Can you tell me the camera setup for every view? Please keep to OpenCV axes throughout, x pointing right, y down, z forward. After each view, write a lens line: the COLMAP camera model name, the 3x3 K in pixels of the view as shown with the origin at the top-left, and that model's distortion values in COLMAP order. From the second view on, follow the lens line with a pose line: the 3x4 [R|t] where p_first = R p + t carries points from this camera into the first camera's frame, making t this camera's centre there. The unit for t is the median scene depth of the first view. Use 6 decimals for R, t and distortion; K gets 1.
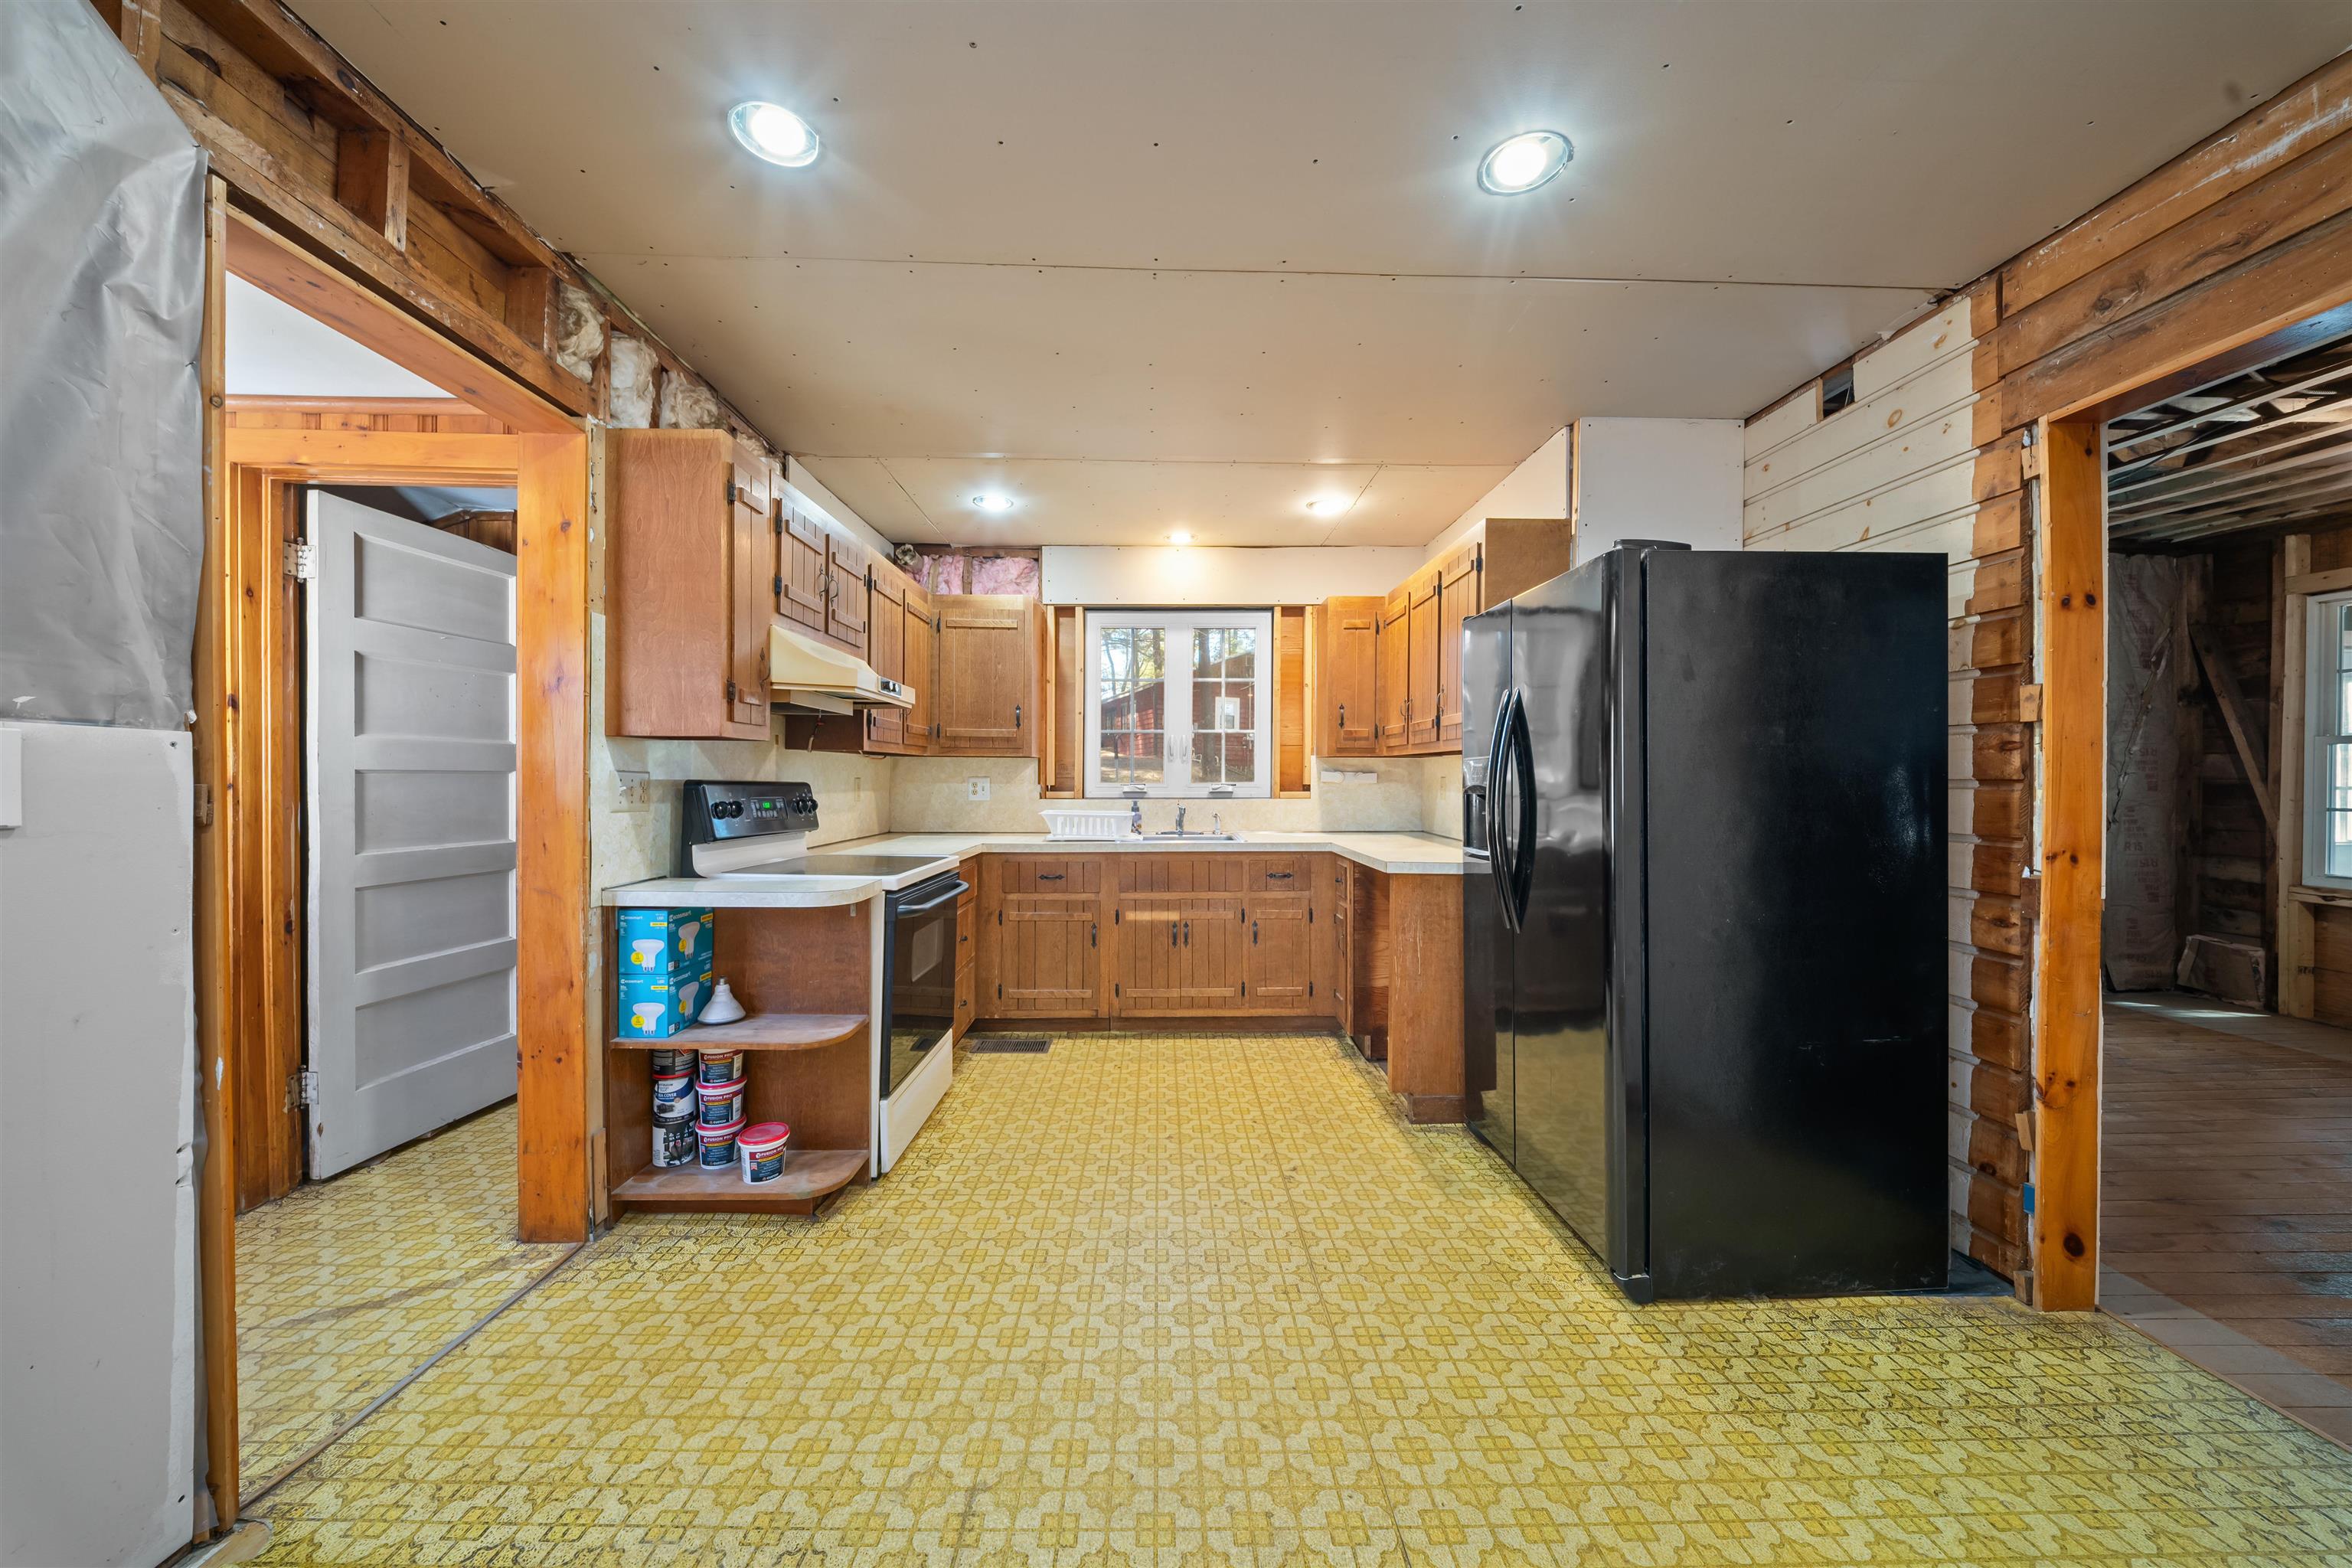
lens RADIAL K [[854.6, 0, 1192.8], [0, 854.6, 787.1], [0, 0, 1]] dist [-0.000839, -0.002837]
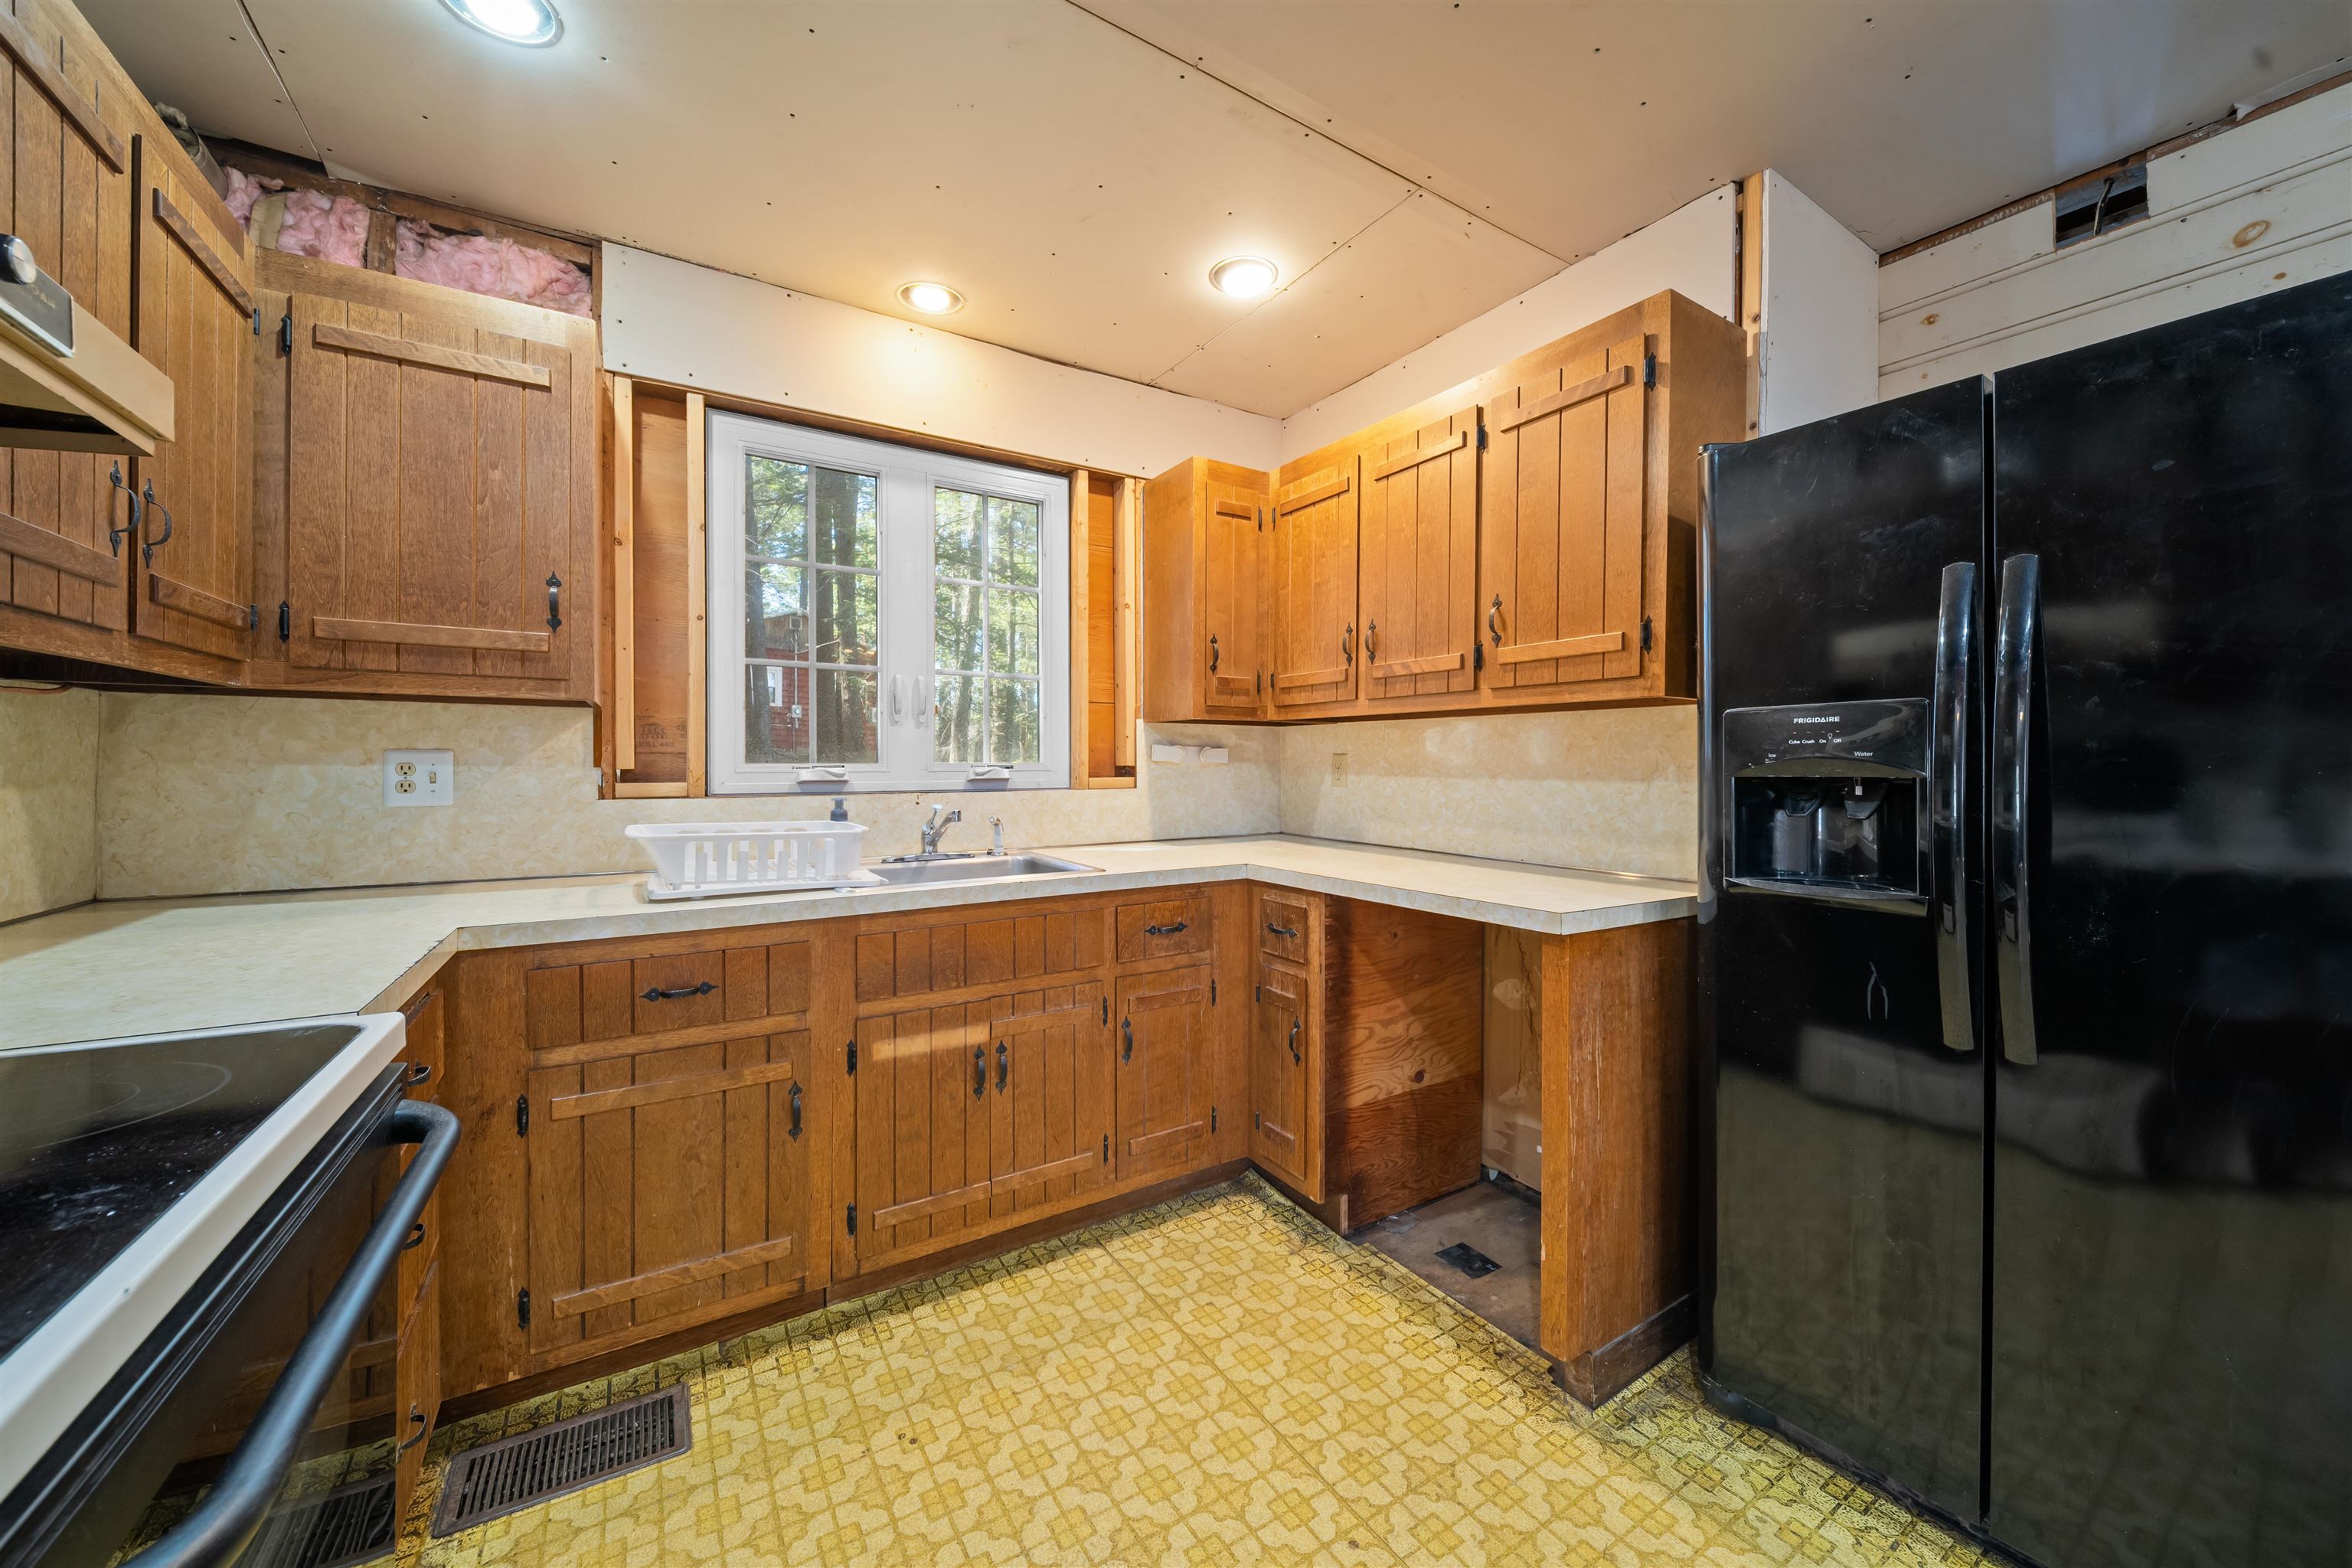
lens RADIAL K [[854.6, 0, 1219.9], [0, 854.6, 772.1], [0, 0, 1]] dist [-0.000839, -0.002837]
pose [[0.850407, -0.007346, 0.526074, -0.158175], [0.007593, 0.999970, 0.001688, 0.001407], [-0.526070, 0.002559, 0.850437, 0.509963]]
